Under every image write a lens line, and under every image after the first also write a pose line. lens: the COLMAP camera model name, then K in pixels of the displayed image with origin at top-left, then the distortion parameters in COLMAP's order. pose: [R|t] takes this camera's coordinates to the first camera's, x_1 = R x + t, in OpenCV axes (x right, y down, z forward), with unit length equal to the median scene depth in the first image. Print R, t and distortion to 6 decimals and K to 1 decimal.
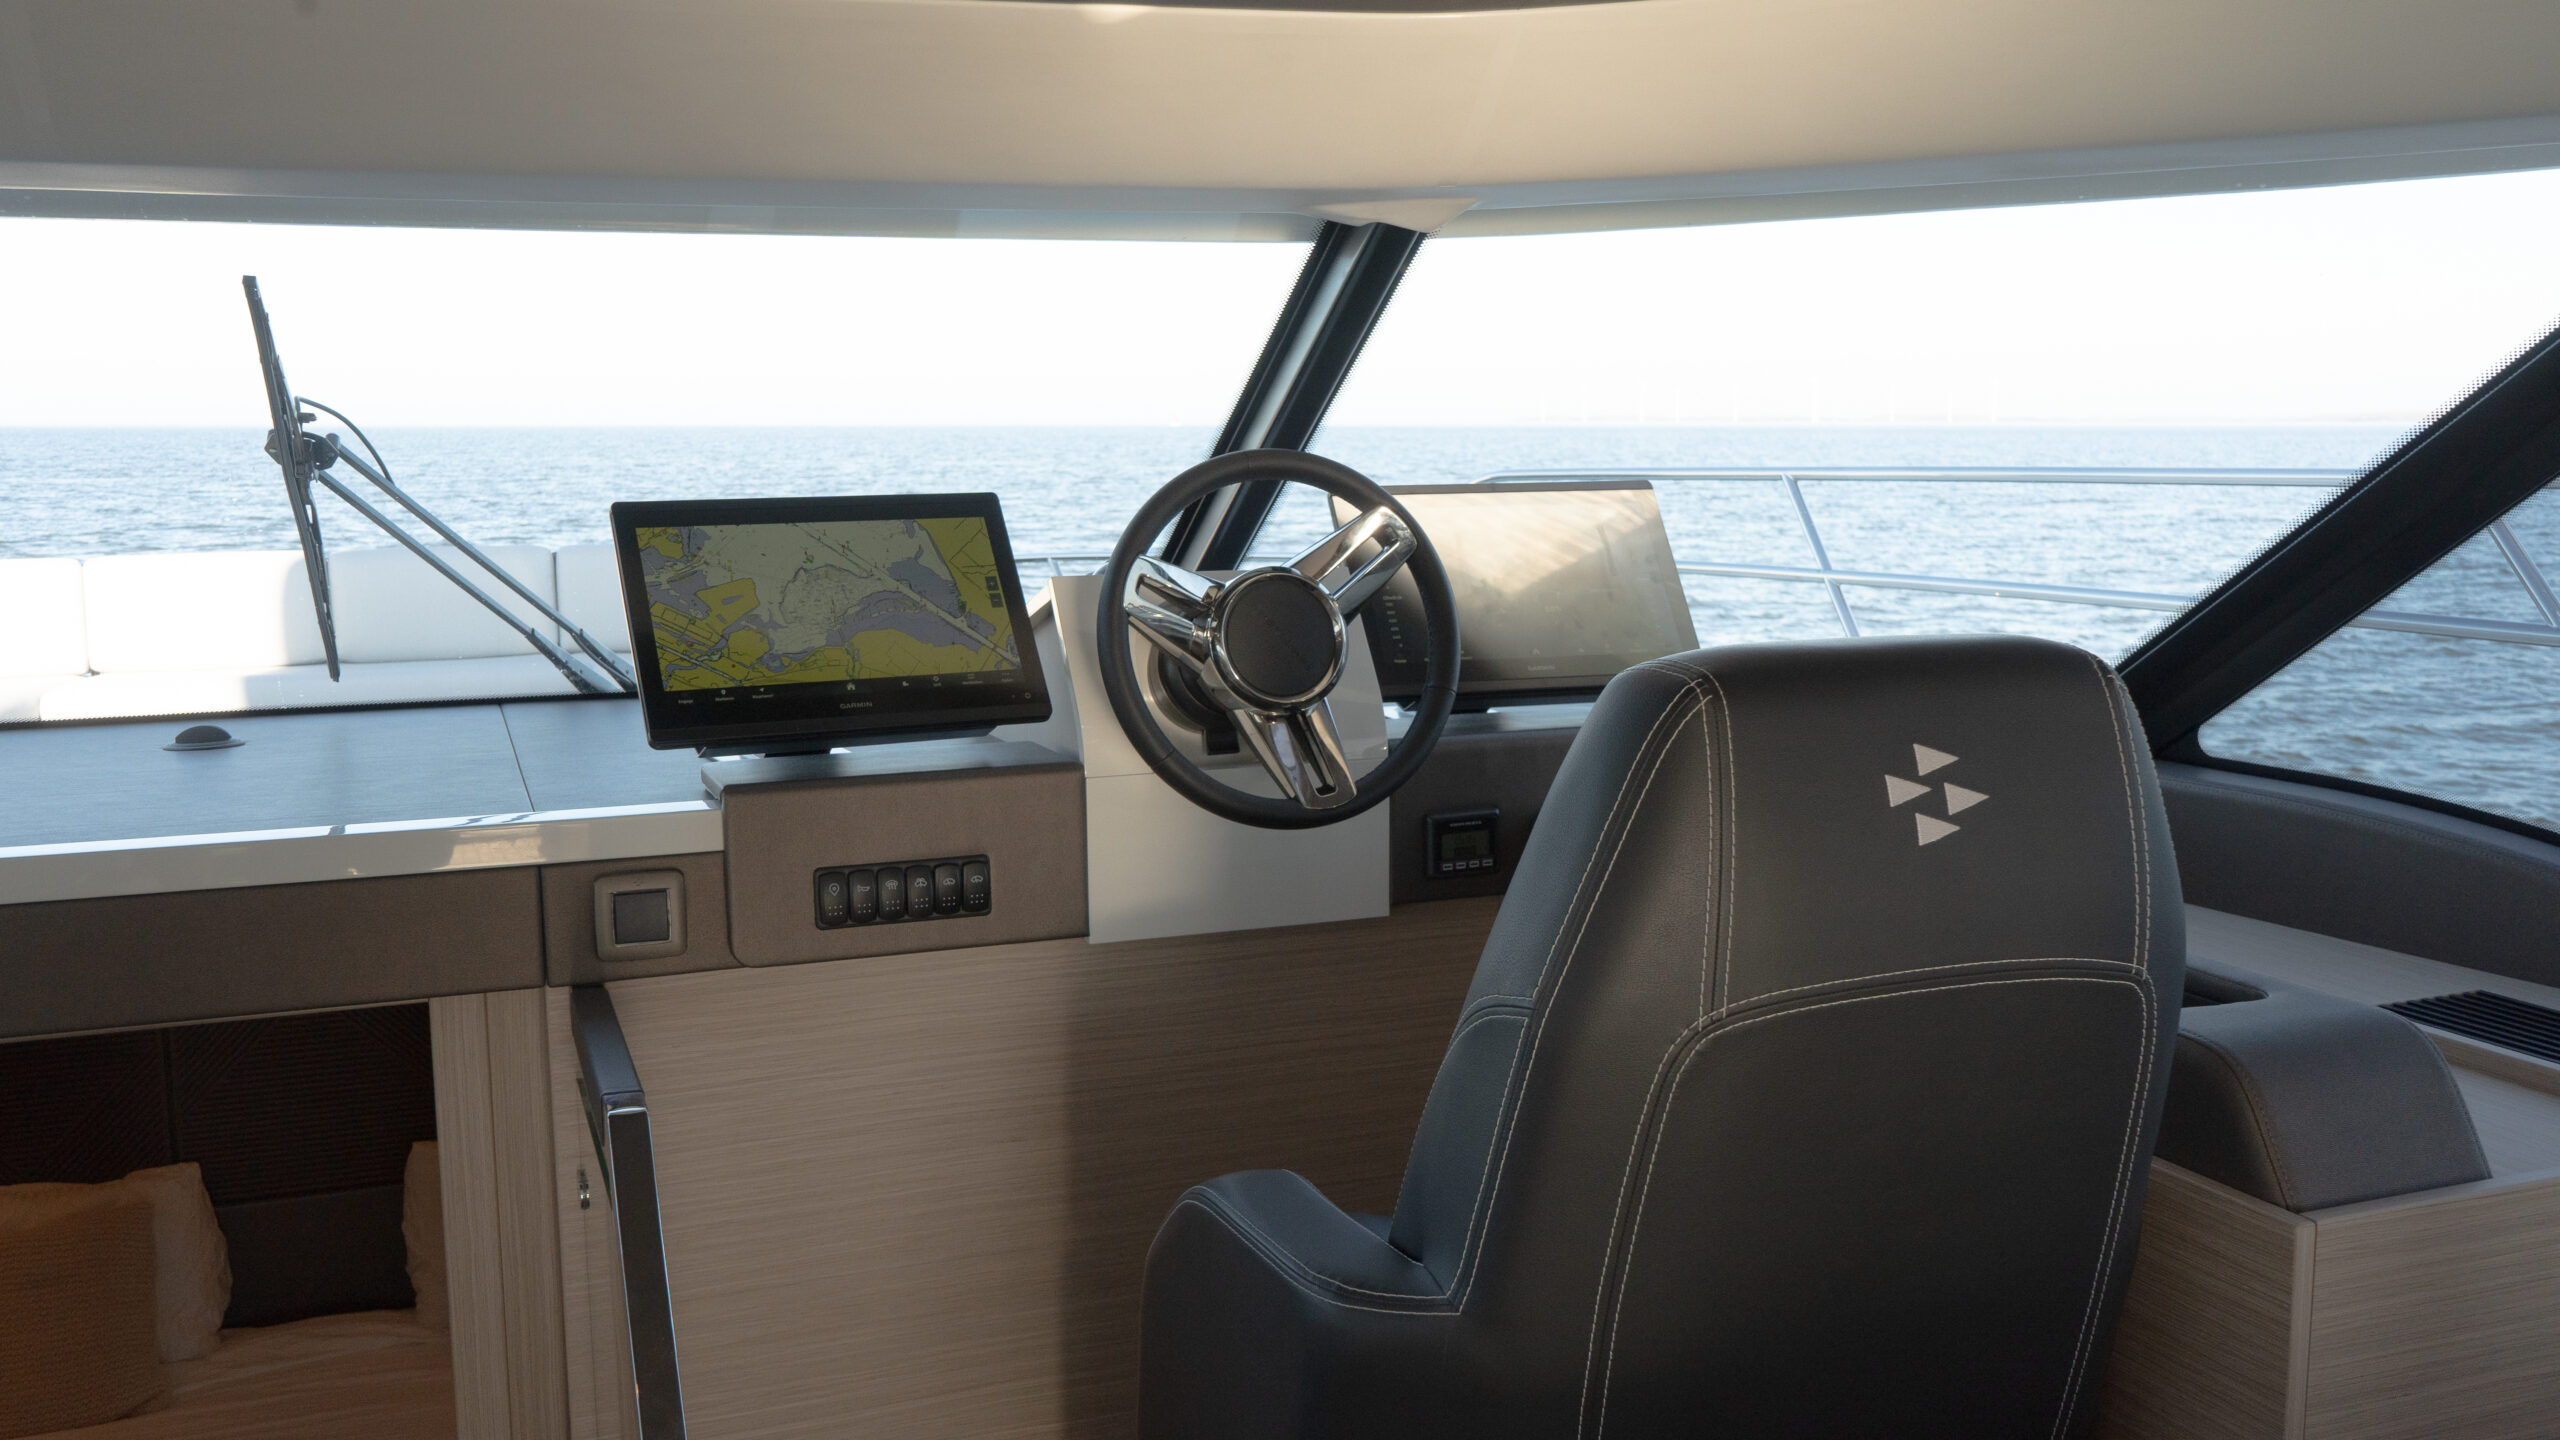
lens RADIAL K [[2136.5, 0, 1284.0], [0, 2136.5, 729.3], [0, 0, 1]] dist [0.001990, 0.000816]
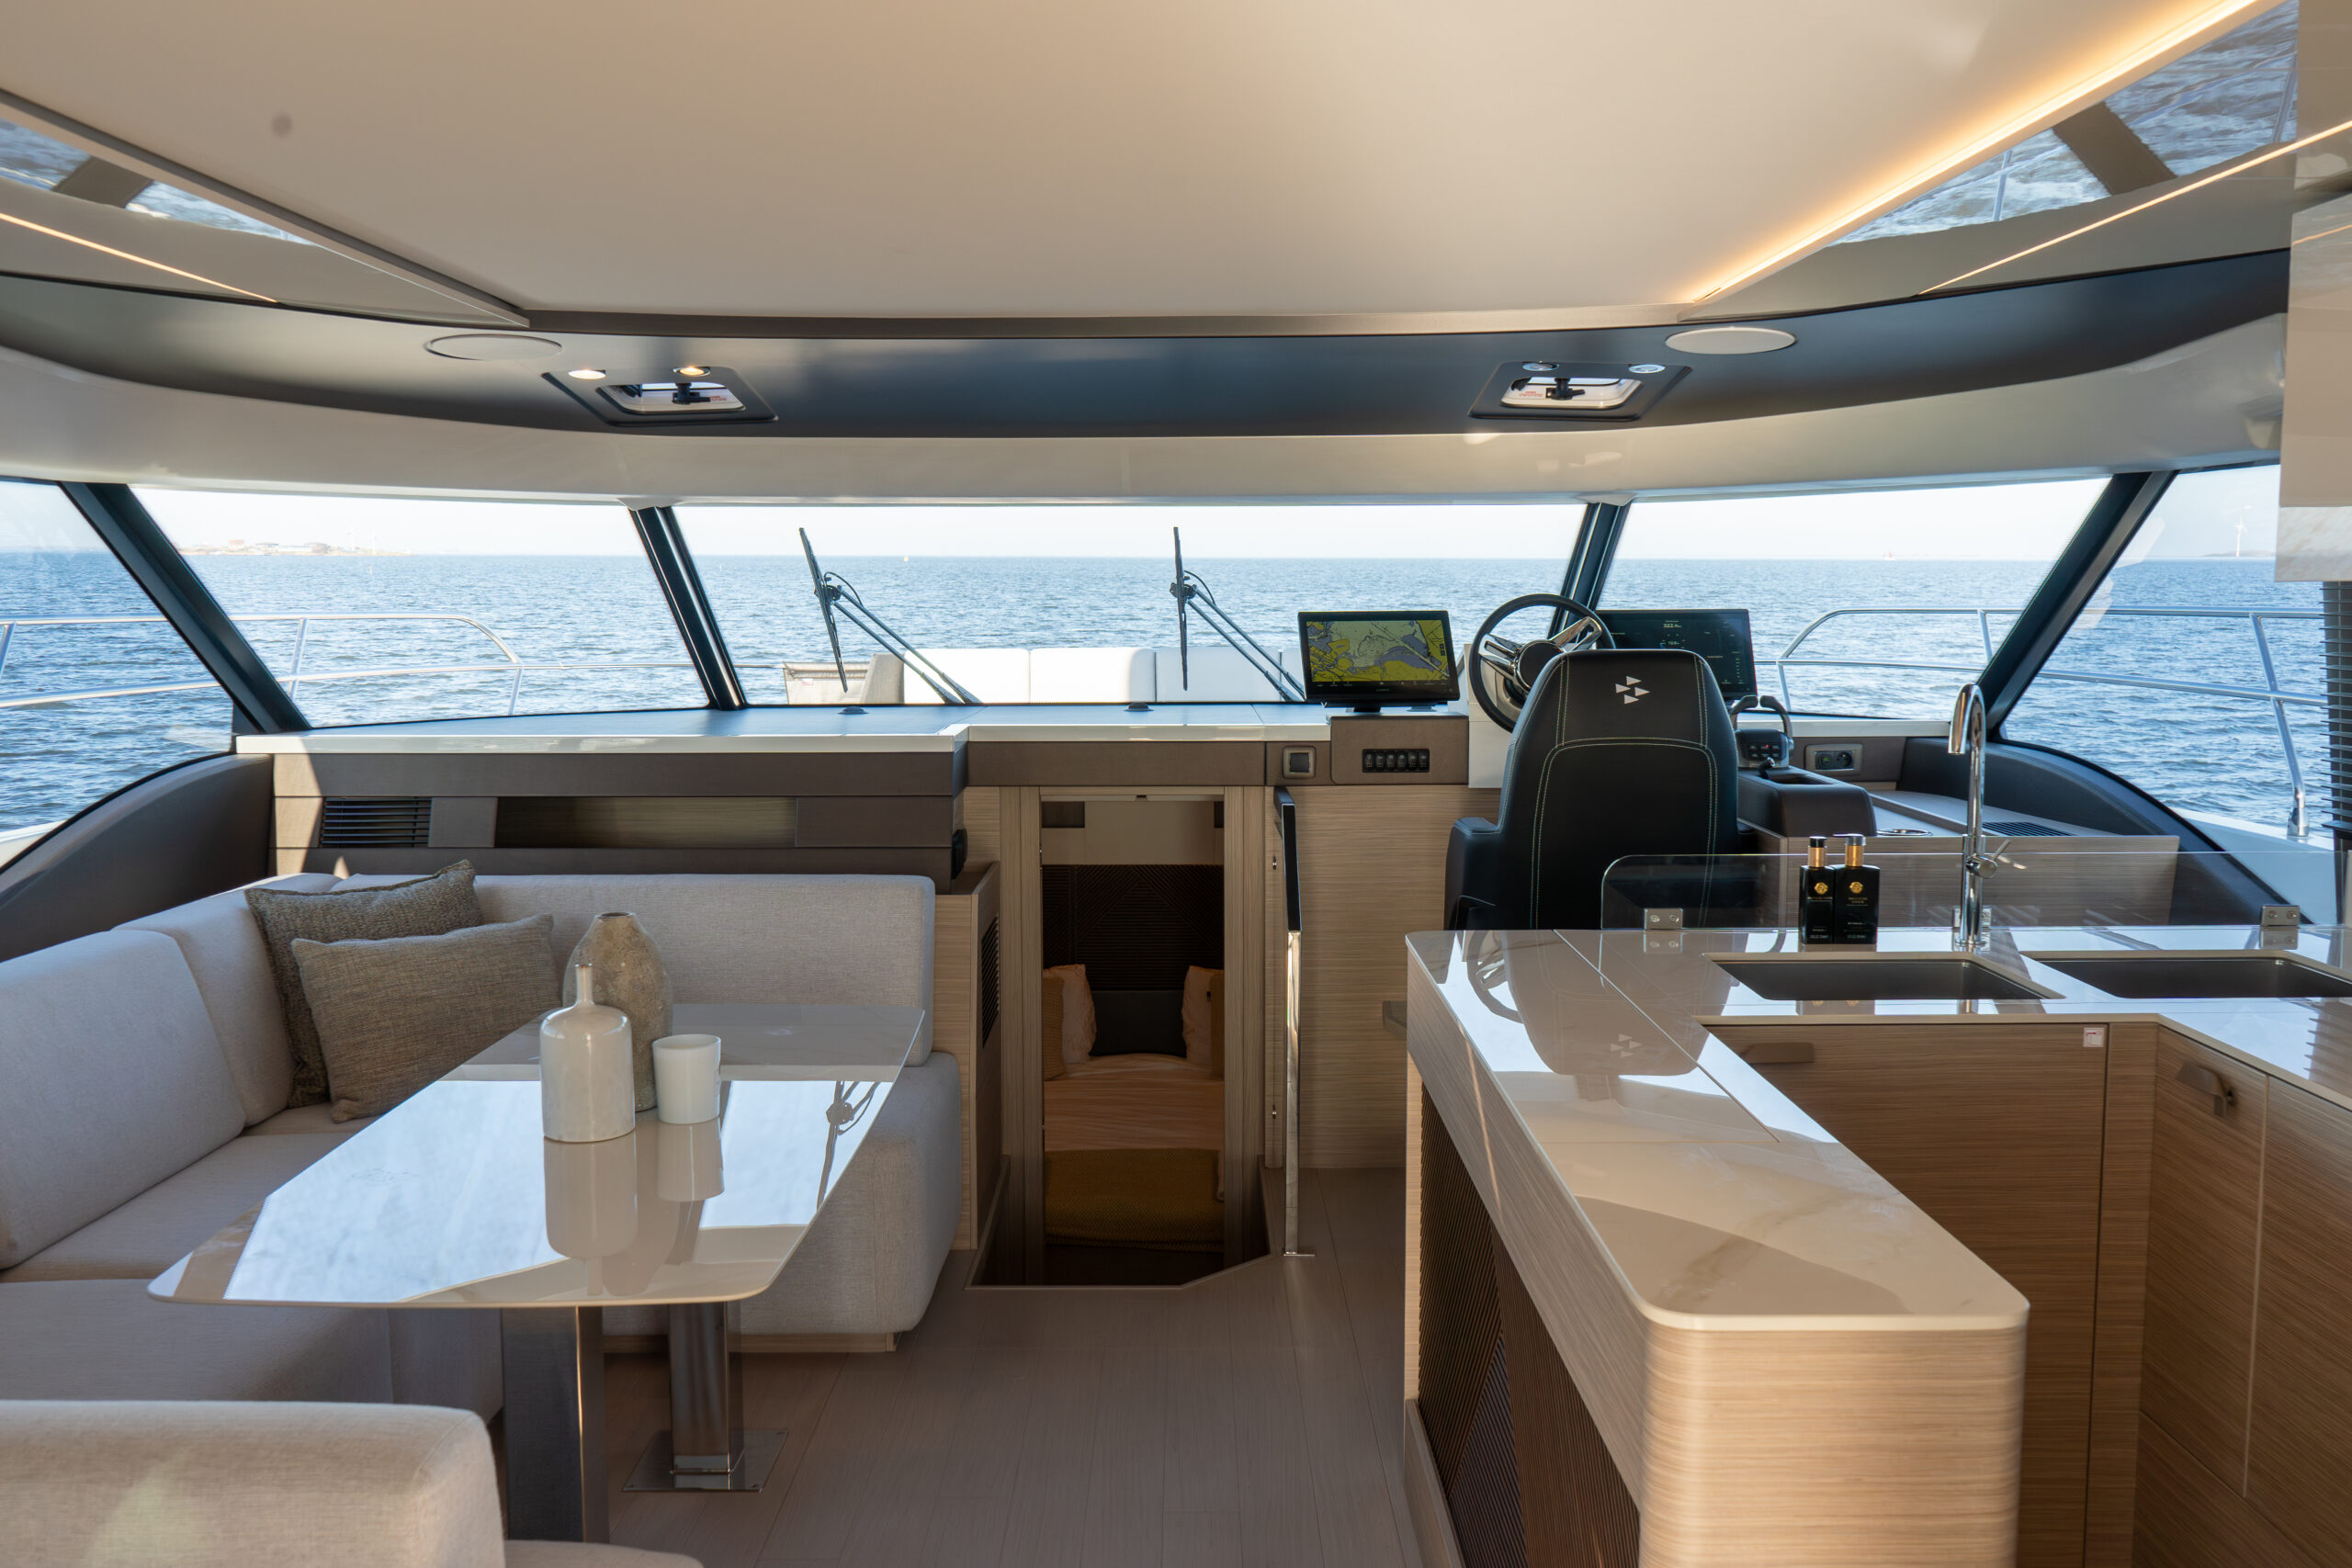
lens RADIAL K [[1998.0, 0, 1176.0], [0, 1998.0, 784.0], [0, 0, 1]] dist [-0.004254, 0.005120]
pose [[0.927261, 0.042611, -0.371983, 0.471429], [-0.055053, 0.998221, -0.022887, 0.170498], [0.370346, 0.041701, 0.927957, -1.334899]]
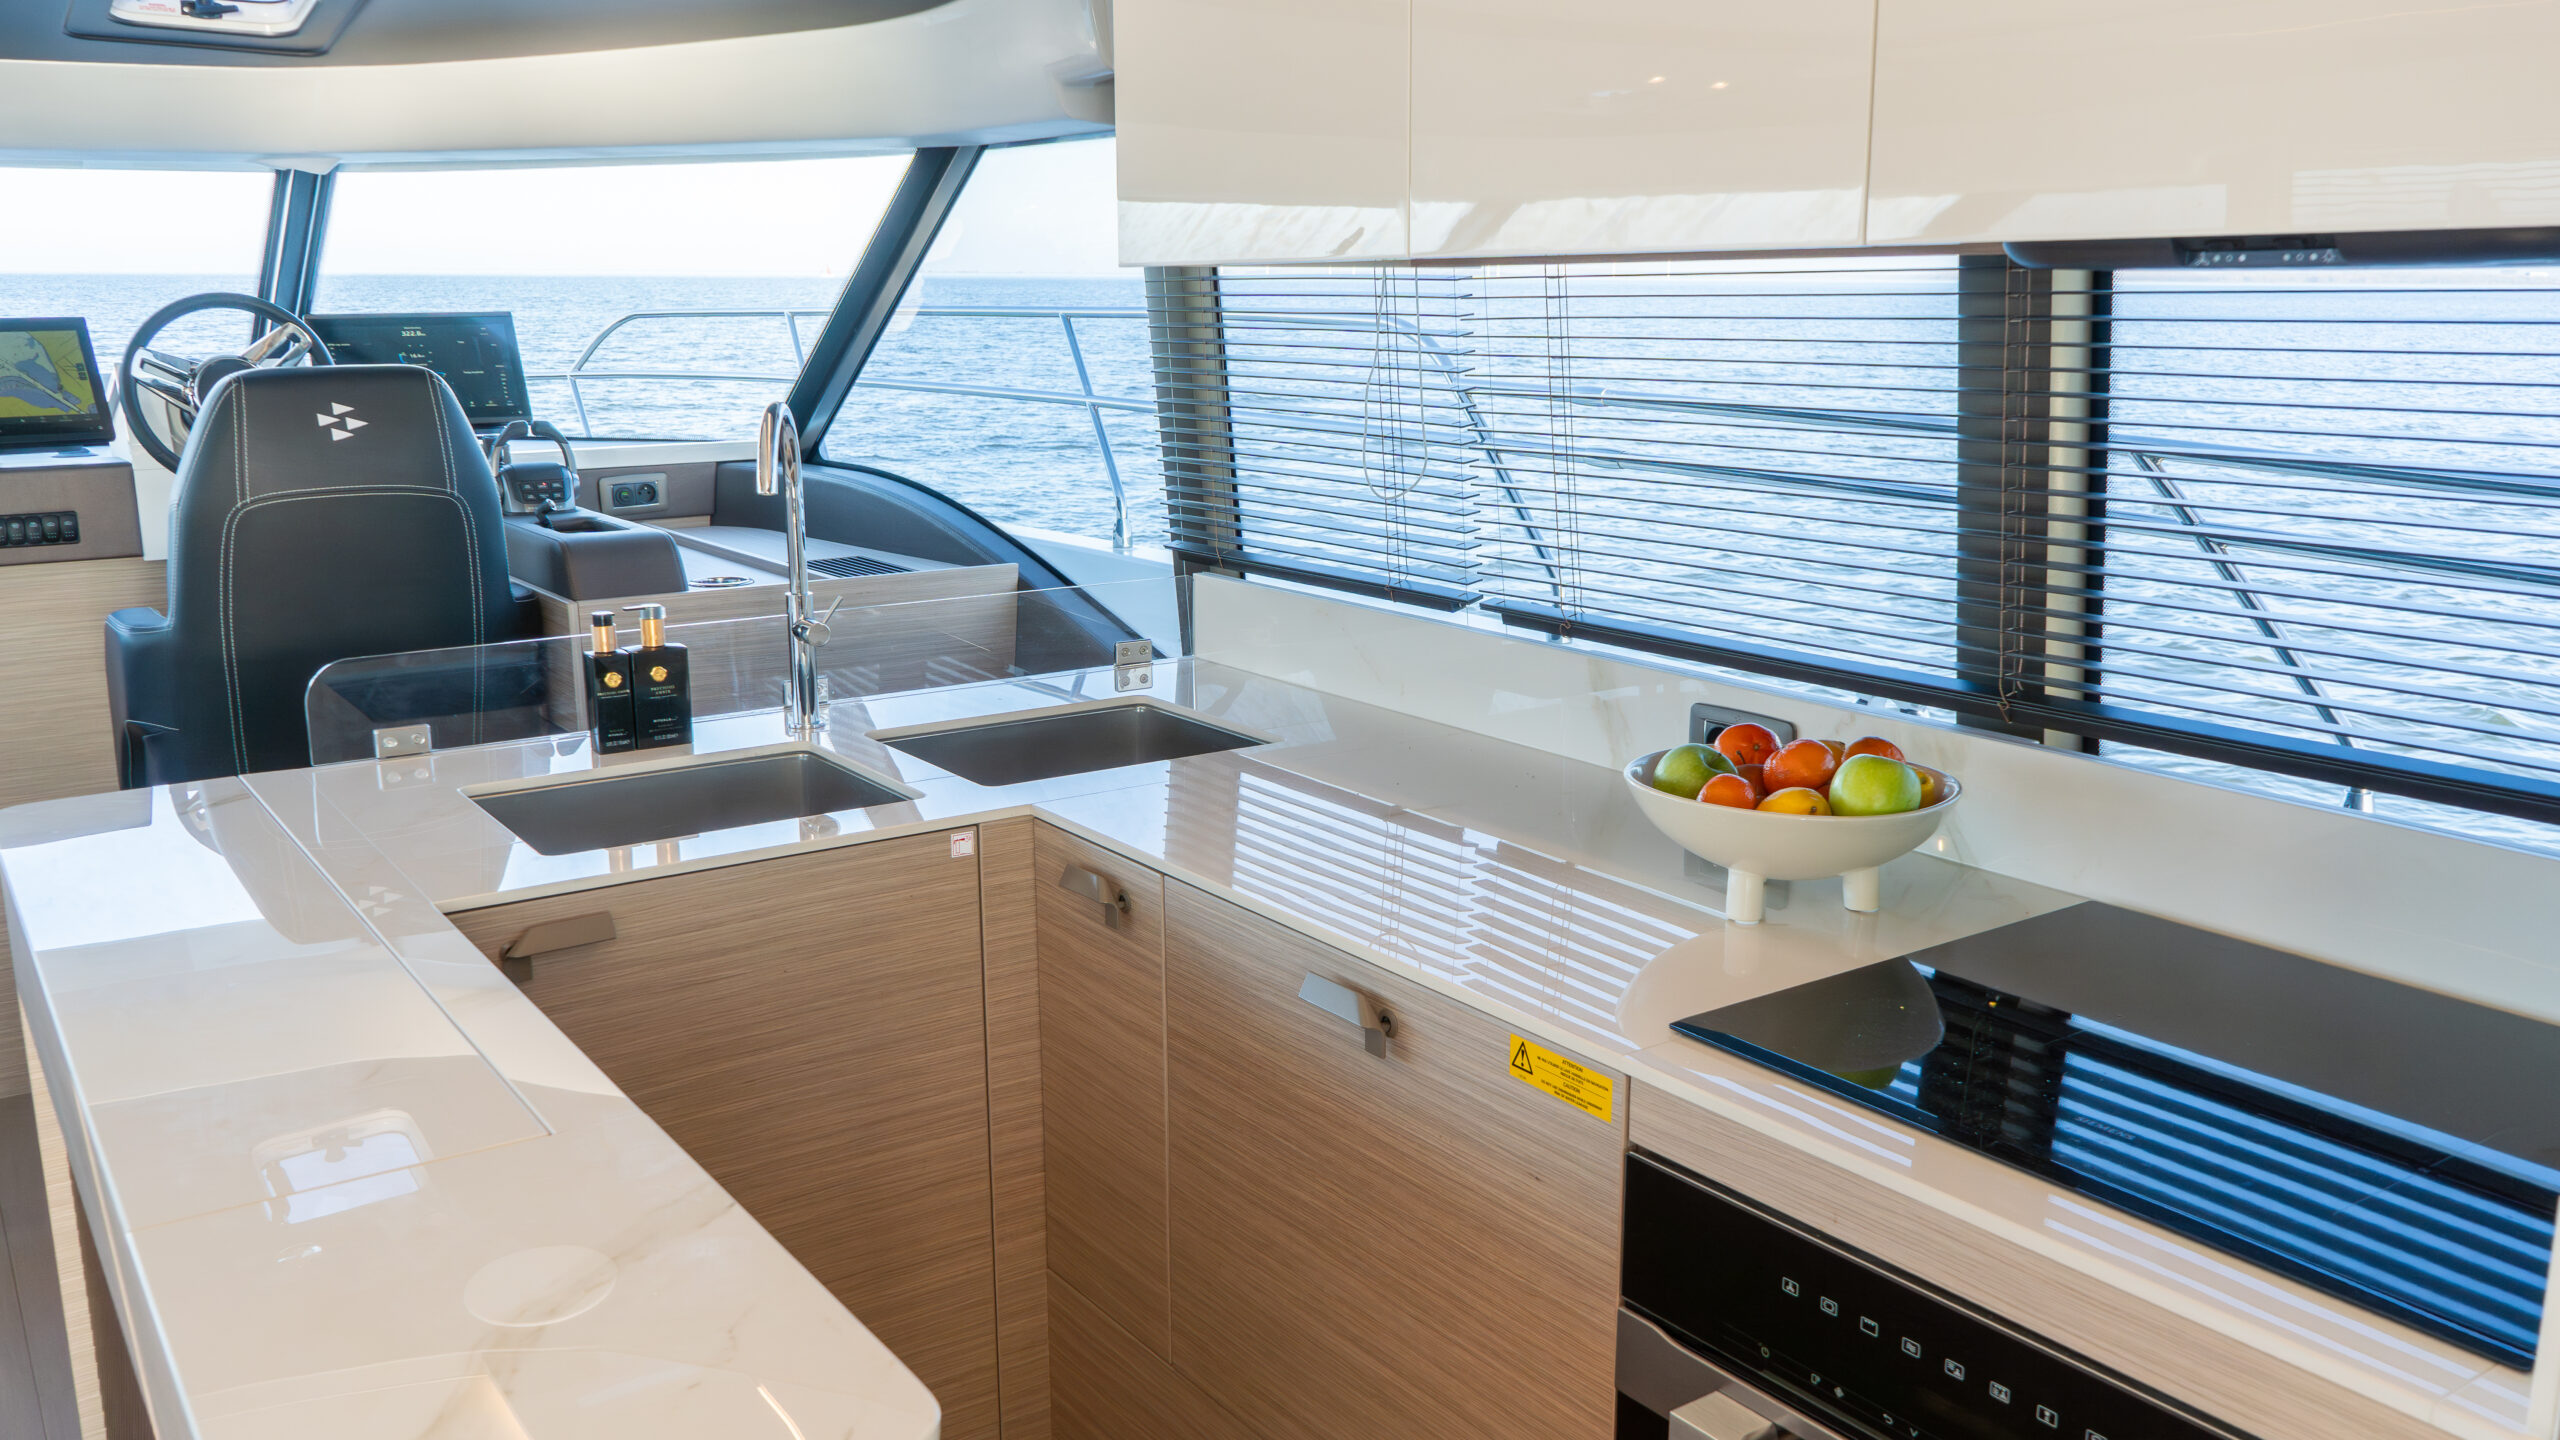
lens RADIAL K [[2052.1, 0, 1280.0], [0, 2052.1, 720.0], [0, 0, 1]] dist [0.002122, -0.002069]
pose [[0.974266, -0.042918, 0.221276, 0.476243], [0.027011, 0.996861, 0.074422, 0.133784], [-0.223776, -0.066530, 0.972367, -0.981974]]
